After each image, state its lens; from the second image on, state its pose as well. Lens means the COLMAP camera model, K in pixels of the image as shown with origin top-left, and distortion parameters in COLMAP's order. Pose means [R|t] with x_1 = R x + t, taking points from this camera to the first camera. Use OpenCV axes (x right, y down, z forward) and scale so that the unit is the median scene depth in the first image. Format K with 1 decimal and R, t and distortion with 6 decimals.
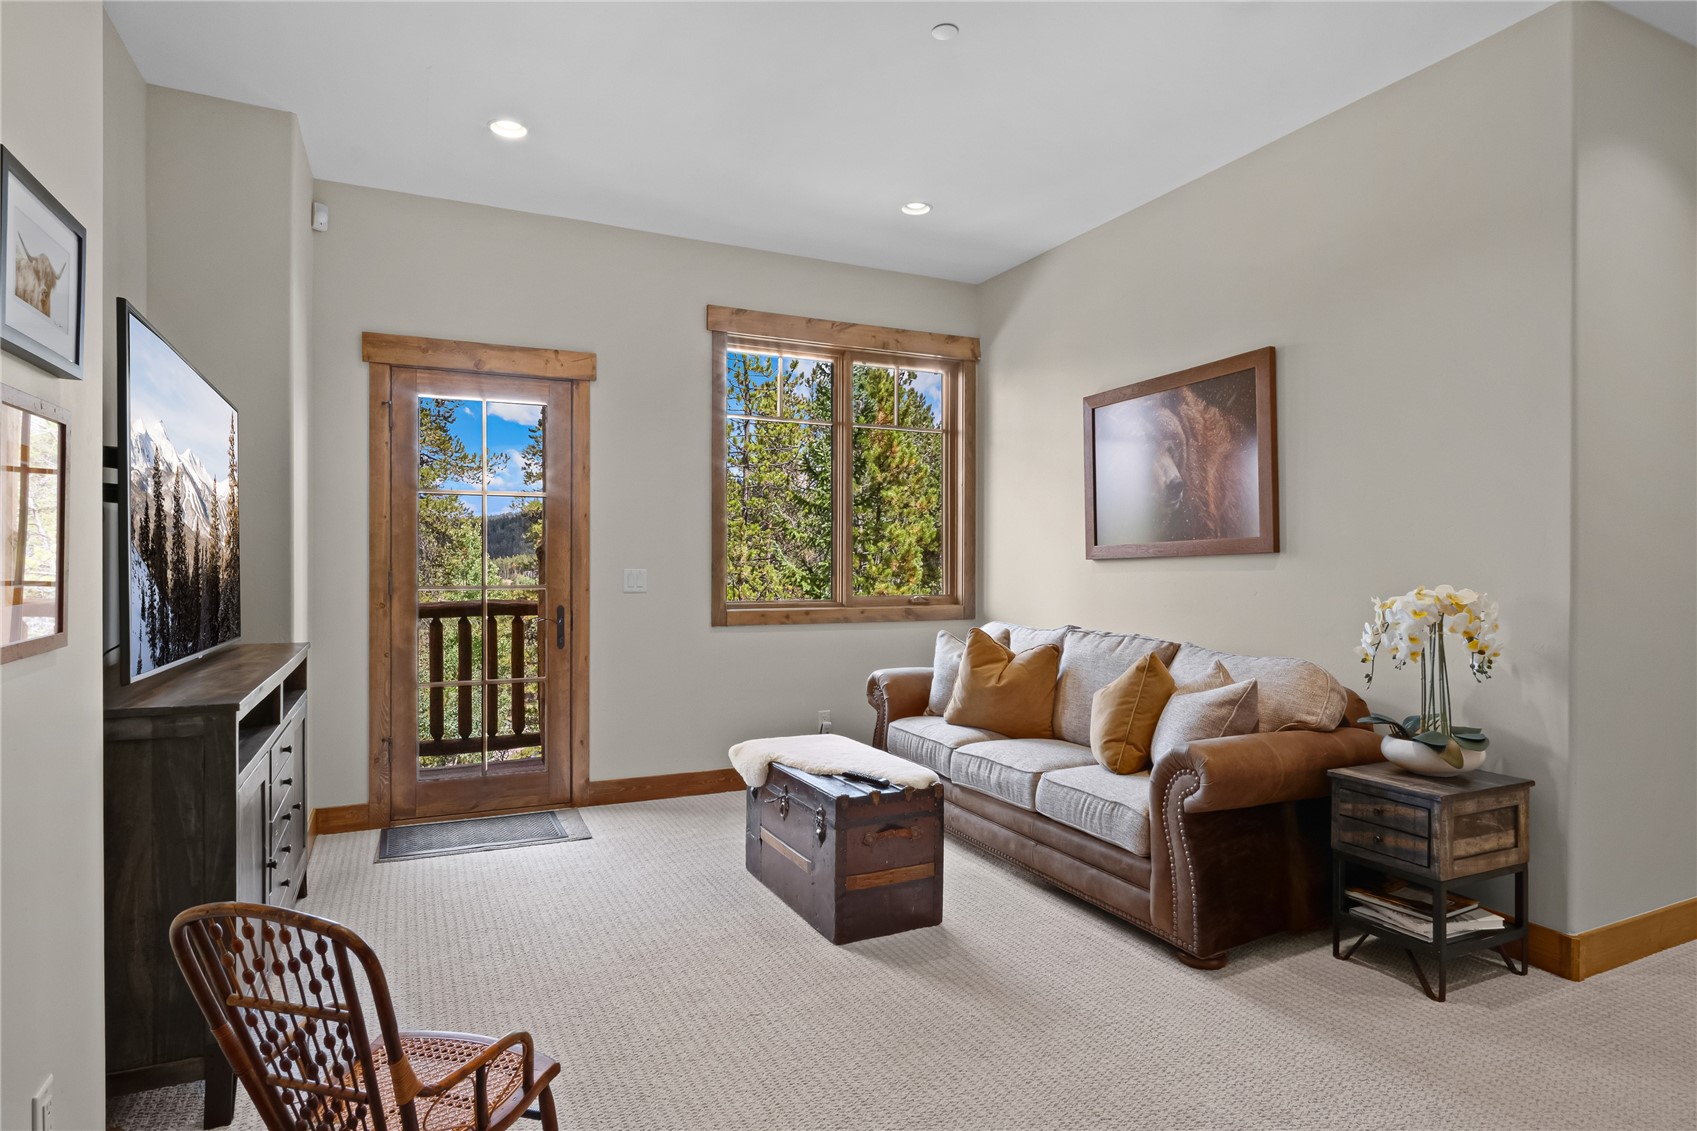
lens RADIAL K [[903.1, 0, 848.9], [0, 903.1, 565.2], [0, 0, 1]] dist [-0.013819, 0.006289]
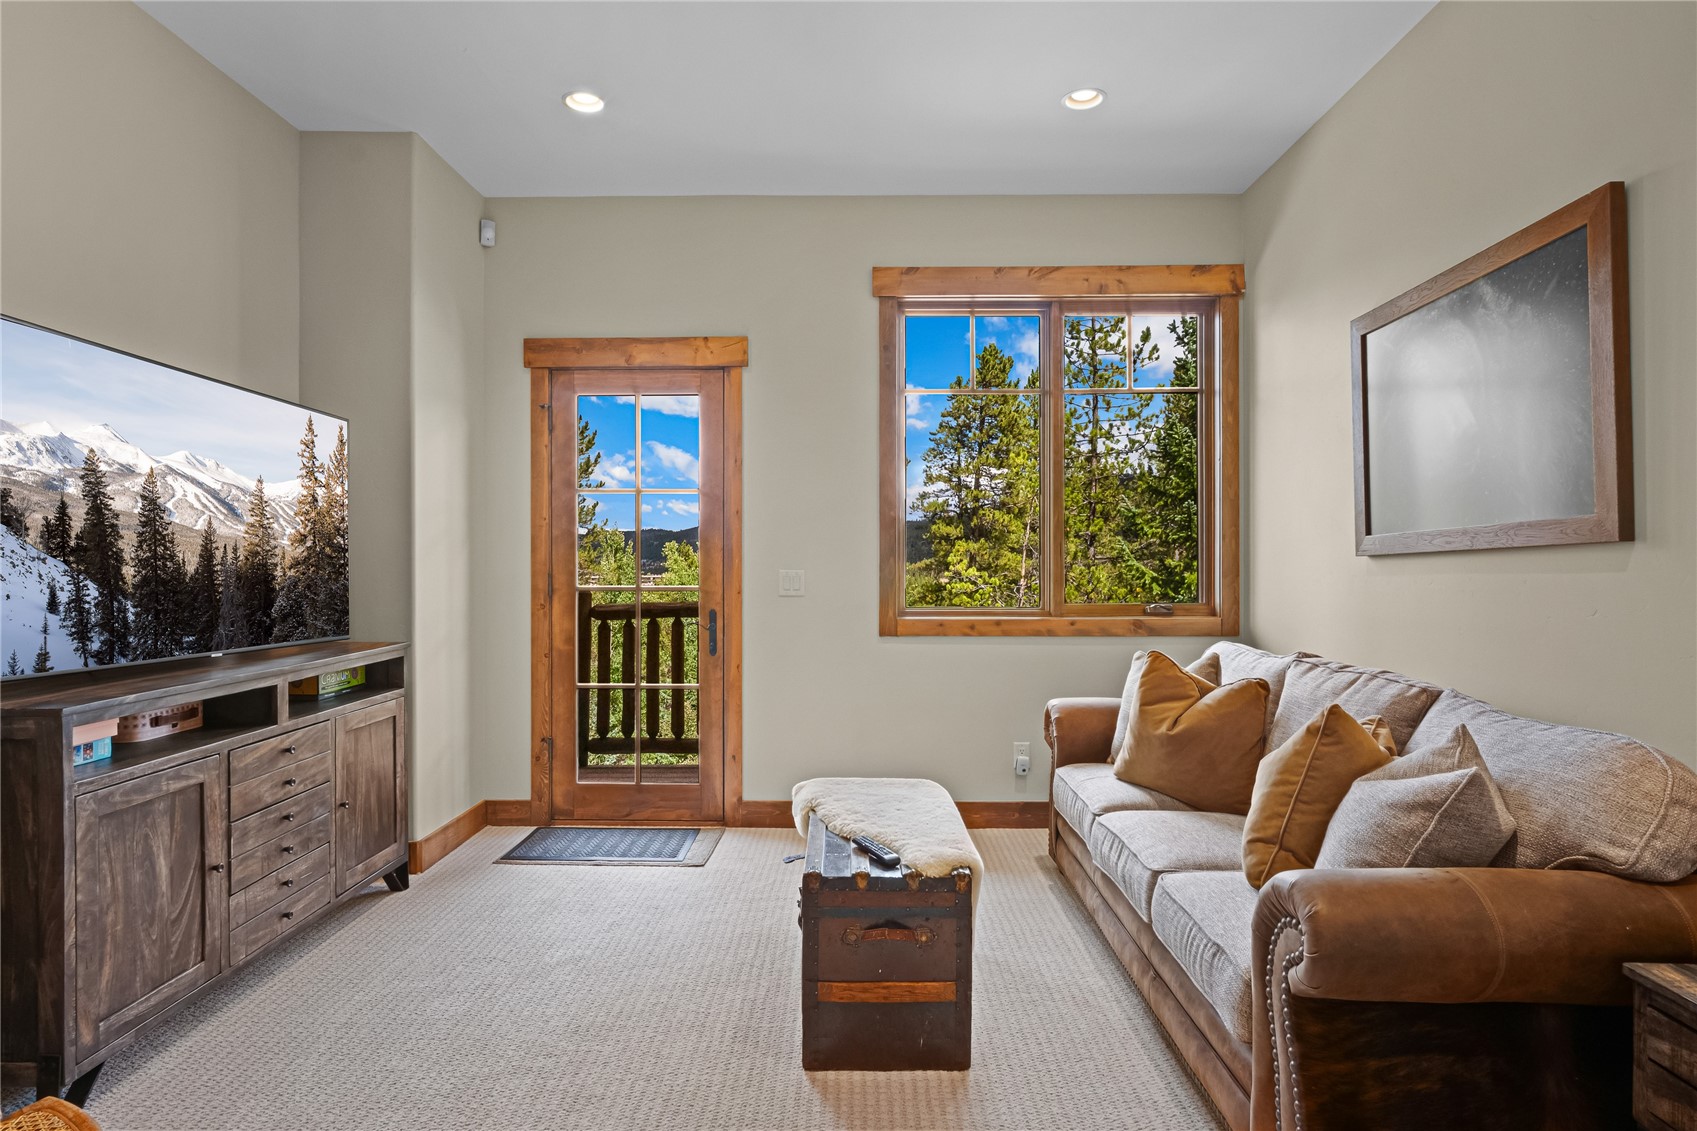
lens RADIAL K [[915.0, 0, 844.8], [0, 915.0, 564.3], [0, 0, 1]] dist [-0.014207, 0.008255]
pose [[0.897611, -0.003451, -0.440775, 0.237873], [0.002840, 0.999994, -0.002045, 0.000287], [0.440779, 0.000584, 0.897616, 0.222589]]
